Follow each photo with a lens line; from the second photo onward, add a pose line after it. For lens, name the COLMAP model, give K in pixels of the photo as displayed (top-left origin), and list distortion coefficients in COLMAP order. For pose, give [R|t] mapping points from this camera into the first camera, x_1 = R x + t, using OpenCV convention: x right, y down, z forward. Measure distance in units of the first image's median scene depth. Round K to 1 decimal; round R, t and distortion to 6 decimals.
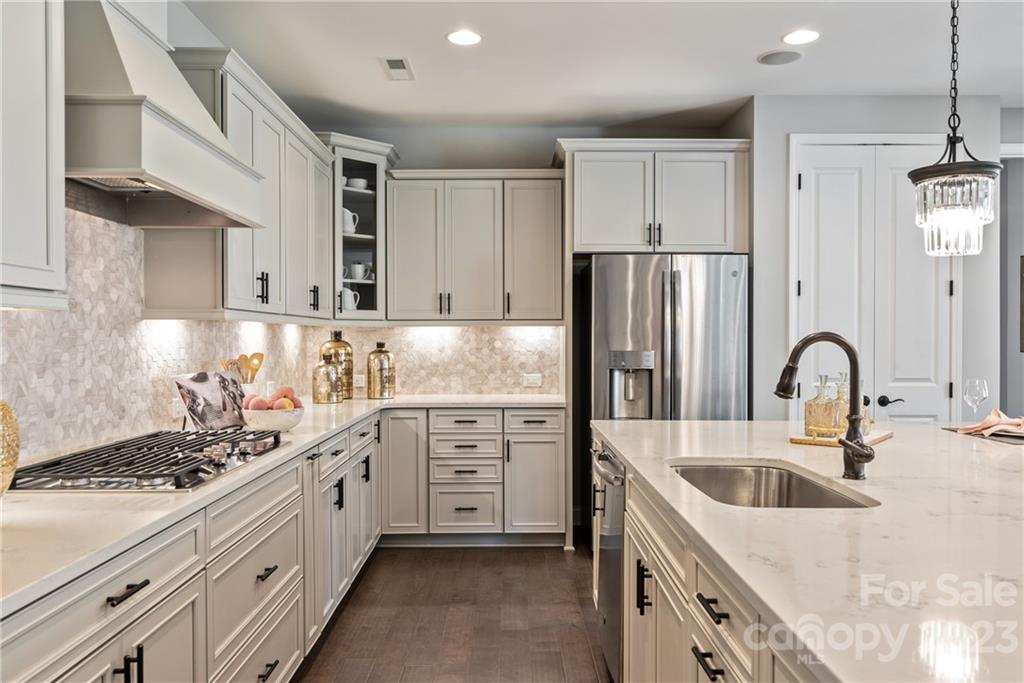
lens RADIAL K [[766.4, 0, 494.7], [0, 766.4, 342.6], [0, 0, 1]] dist [-0.001109, 0.001732]
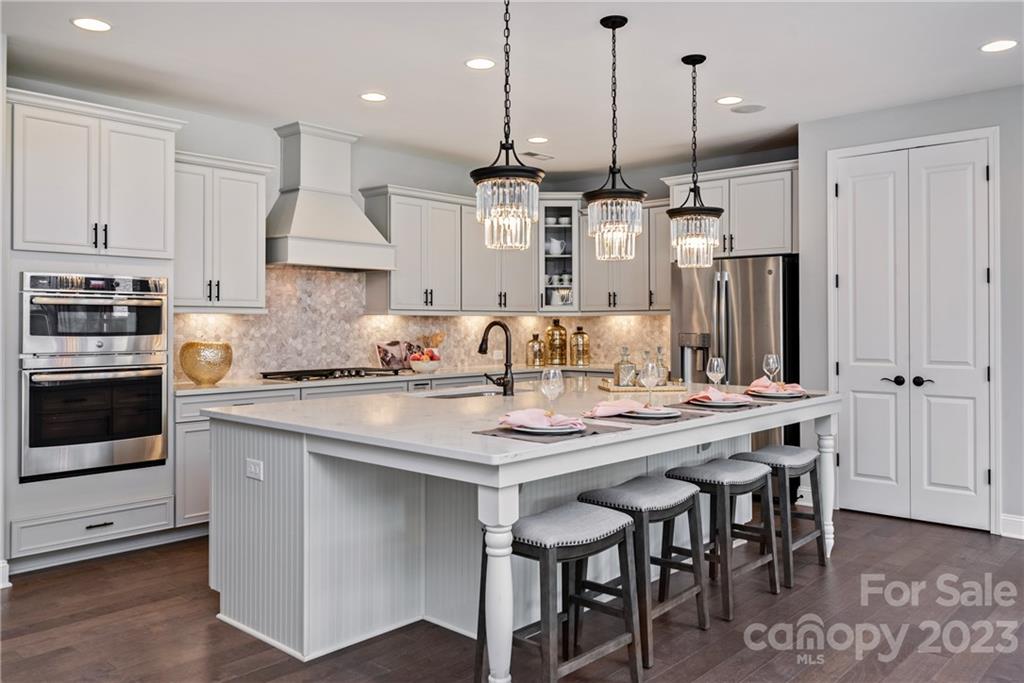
lens RADIAL K [[801.1, 0, 520.3], [0, 801.1, 321.8], [0, 0, 1]] dist [0.037109, 0.001296]
pose [[0.751445, -0.001970, -0.659792, 0.848516], [-0.003534, 0.999969, -0.007010, 0.001317], [0.659786, 0.007599, 0.751415, -0.245739]]
